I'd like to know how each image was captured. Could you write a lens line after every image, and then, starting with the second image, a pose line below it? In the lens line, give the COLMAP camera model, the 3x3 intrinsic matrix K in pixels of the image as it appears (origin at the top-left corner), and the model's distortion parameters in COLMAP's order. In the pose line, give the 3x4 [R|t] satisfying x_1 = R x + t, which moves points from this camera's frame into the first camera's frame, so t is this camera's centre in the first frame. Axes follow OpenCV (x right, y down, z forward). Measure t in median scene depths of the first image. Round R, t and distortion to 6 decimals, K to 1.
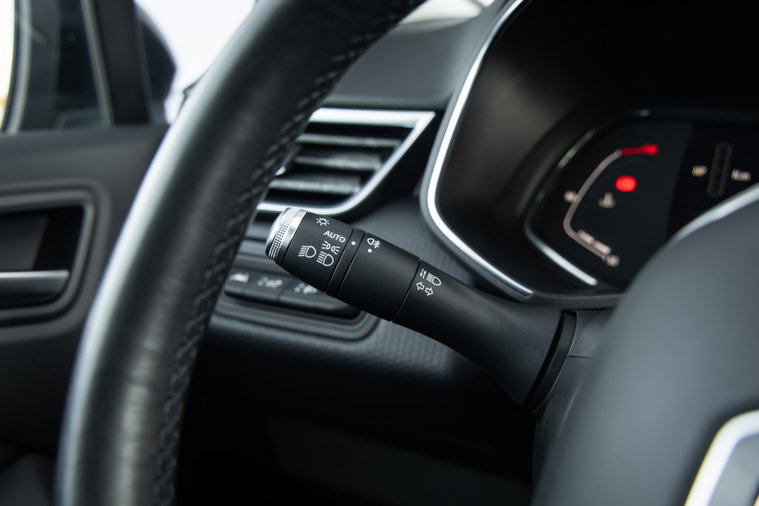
lens RADIAL K [[792.2, 0, 379.5], [0, 792.2, 253.0], [0, 0, 1]] dist [0.017793, 0.022761]
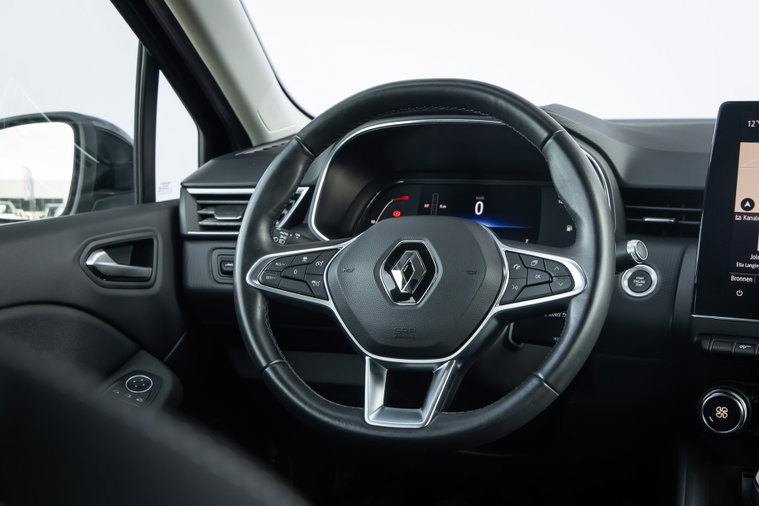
lens RADIAL K [[1065.7, 0, 379.5], [0, 1065.7, 253.0], [0, 0, 1]] dist [0.008924, -0.004438]
pose [[0.975766, -0.071064, 0.206957, -0.373585], [0.096688, 0.988480, -0.116446, 0.376393], [-0.196298, 0.133634, 0.971395, -1.936652]]
